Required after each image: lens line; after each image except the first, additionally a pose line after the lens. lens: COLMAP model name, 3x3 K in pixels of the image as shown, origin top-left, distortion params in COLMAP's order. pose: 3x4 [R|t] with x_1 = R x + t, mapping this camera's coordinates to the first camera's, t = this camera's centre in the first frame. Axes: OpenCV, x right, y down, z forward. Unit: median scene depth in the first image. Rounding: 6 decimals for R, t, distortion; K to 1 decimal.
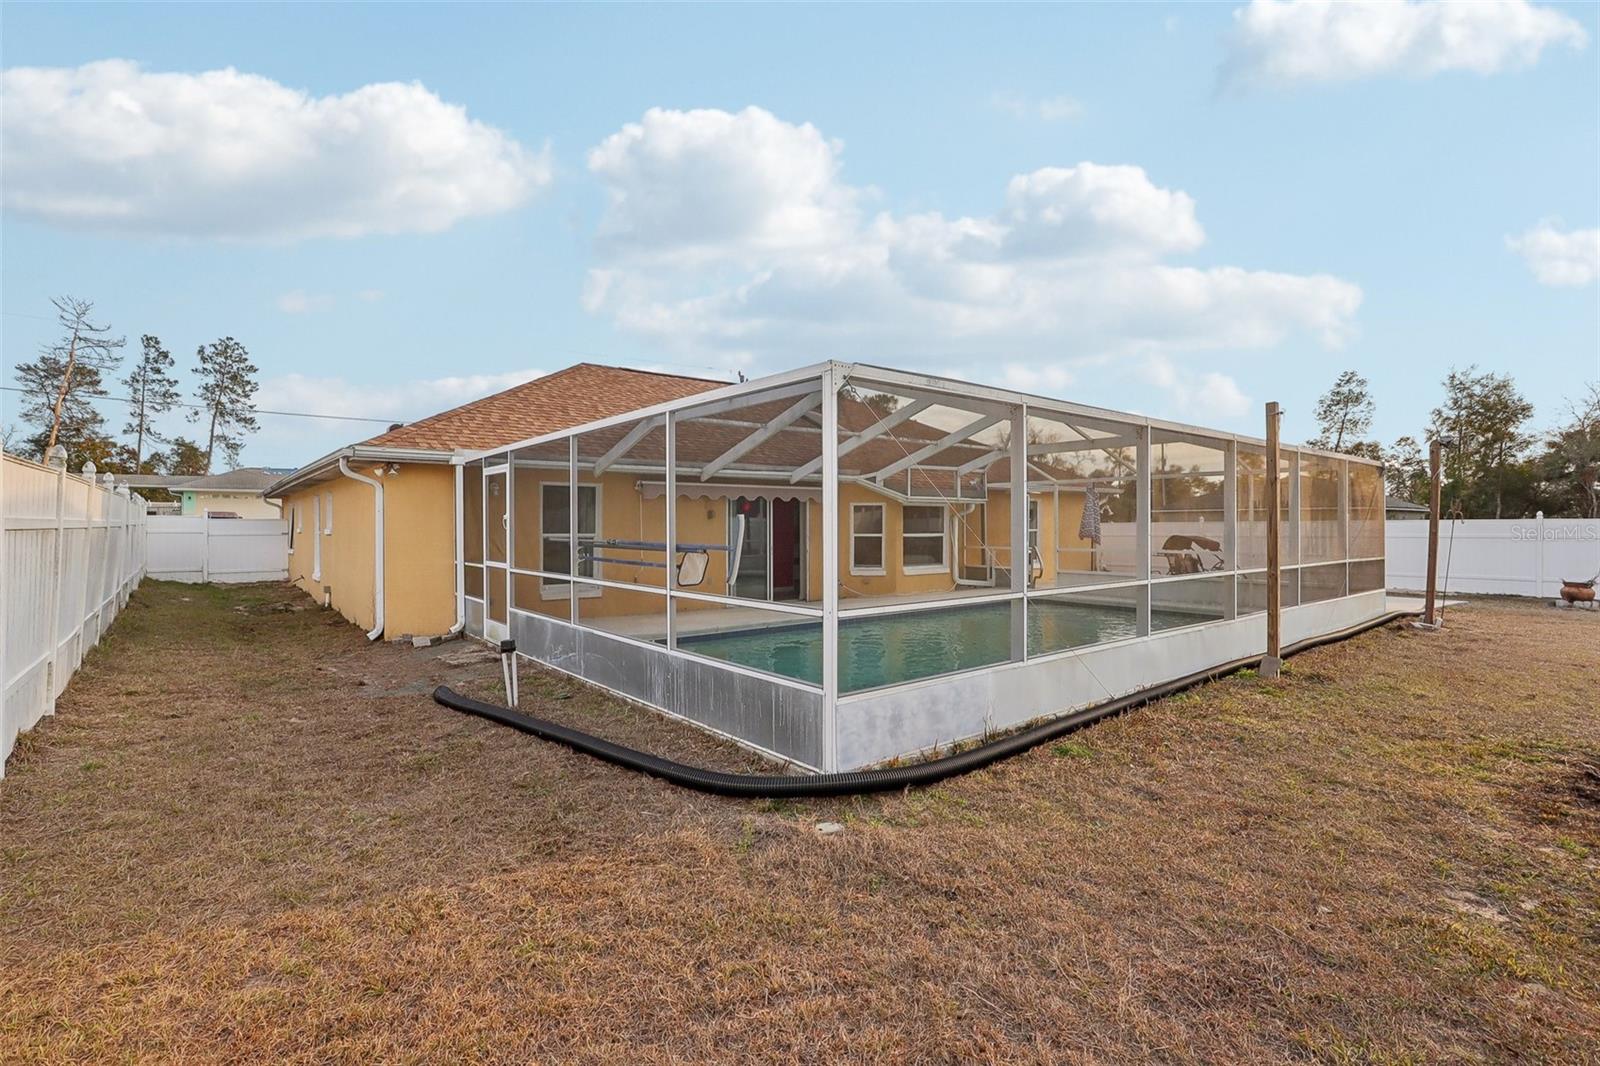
lens RADIAL K [[748.0, 0, 804.1], [0, 748.0, 527.7], [0, 0, 1]] dist [0.003455, 0.000622]
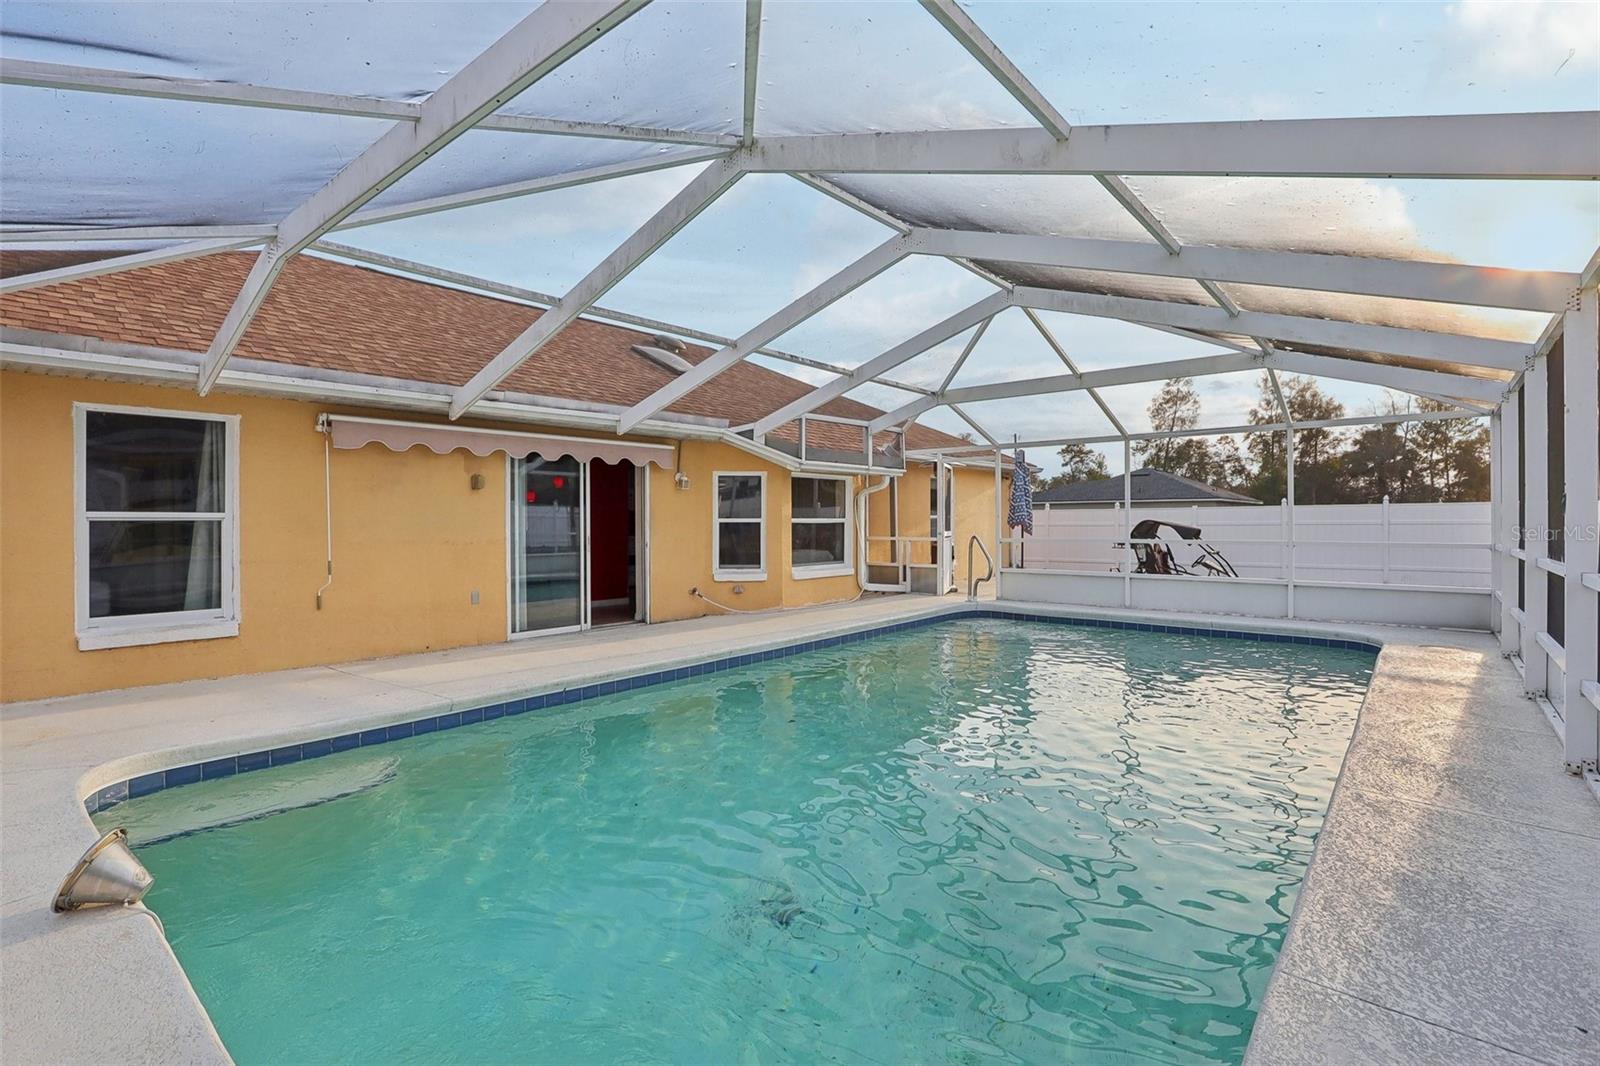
lens RADIAL K [[748.0, 0, 797.4], [0, 748.0, 522.8], [0, 0, 1]] dist [0.003455, 0.000622]
pose [[0.979781, -0.003223, 0.200048, 0.002464], [0.004115, 0.999983, -0.004045, 0.014752], [-0.200032, 0.004786, 0.979778, 0.328538]]
